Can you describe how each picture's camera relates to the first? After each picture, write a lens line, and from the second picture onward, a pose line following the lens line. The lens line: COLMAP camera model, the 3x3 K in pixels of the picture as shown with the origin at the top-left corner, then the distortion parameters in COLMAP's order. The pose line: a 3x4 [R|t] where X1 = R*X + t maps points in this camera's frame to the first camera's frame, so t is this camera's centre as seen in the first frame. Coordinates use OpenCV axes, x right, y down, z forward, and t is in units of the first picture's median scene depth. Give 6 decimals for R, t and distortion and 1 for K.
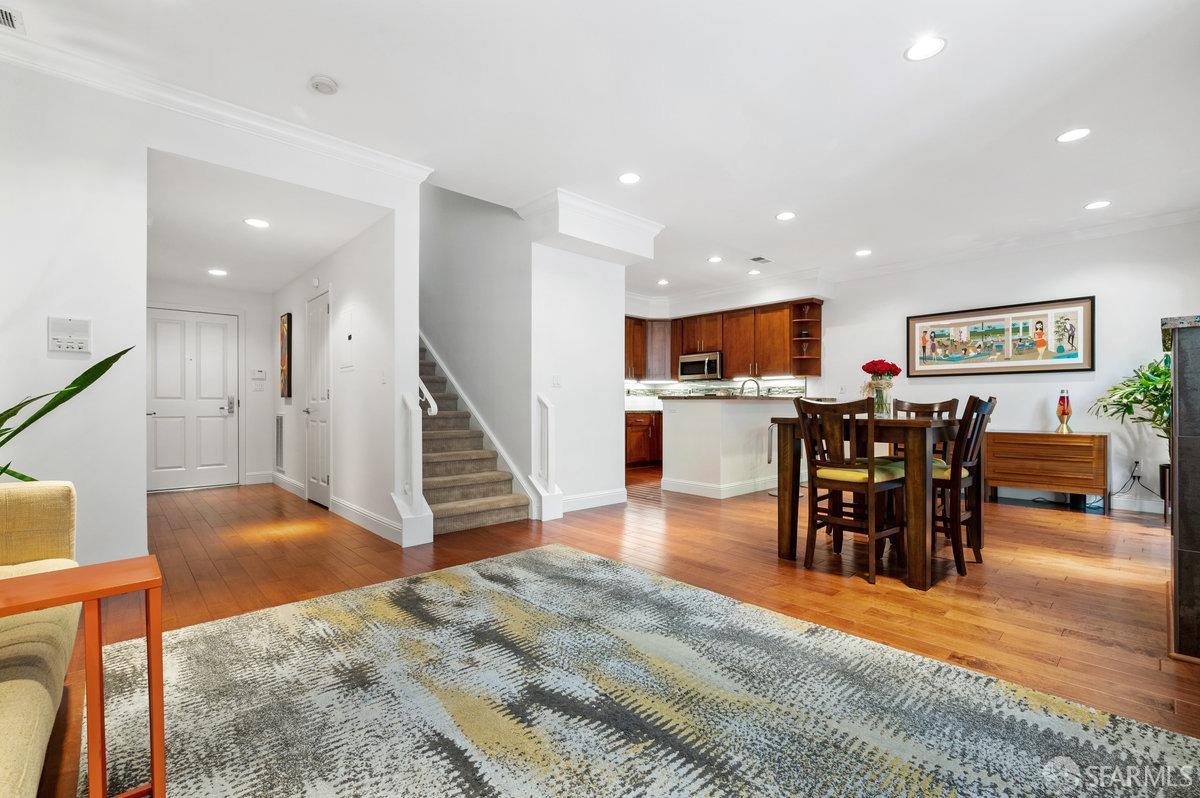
lens RADIAL K [[531.3, 0, 598.5], [0, 531.3, 407.4], [0, 0, 1]] dist [0.008503, -0.001758]
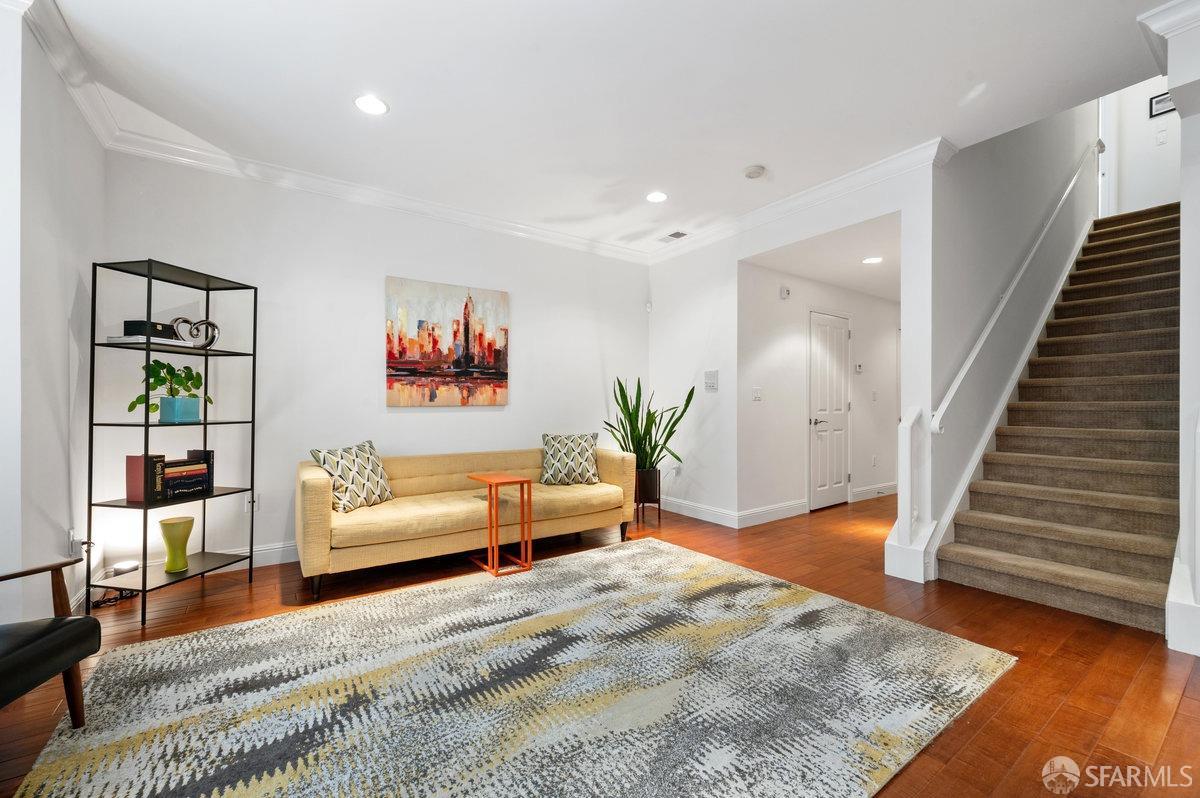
lens RADIAL K [[490.2, 0, 595.2], [0, 490.2, 411.7], [0, 0, 1]] dist [-0.007986, -0.000142]
pose [[-0.149628, 0.009239, -0.988699, 0.378904], [0.000576, 0.999957, 0.009257, -0.019187], [0.988742, 0.000815, -0.149627, 0.430904]]
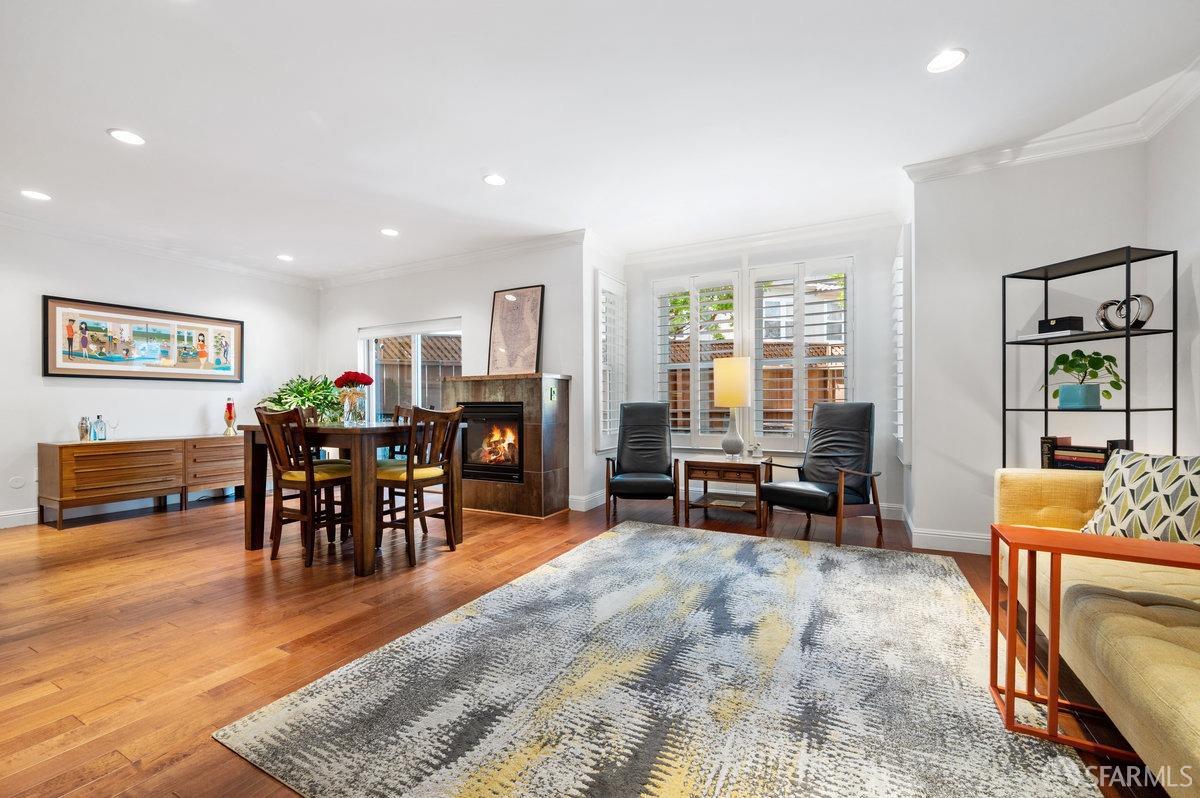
lens RADIAL K [[490.2, 0, 606.4], [0, 490.2, 404.5], [0, 0, 1]] dist [-0.007986, -0.000142]
pose [[-0.344582, 0.001157, 0.938755, -0.405008], [0.007989, 0.999967, 0.001700, -0.012537], [-0.938722, 0.008086, -0.344580, 0.584301]]
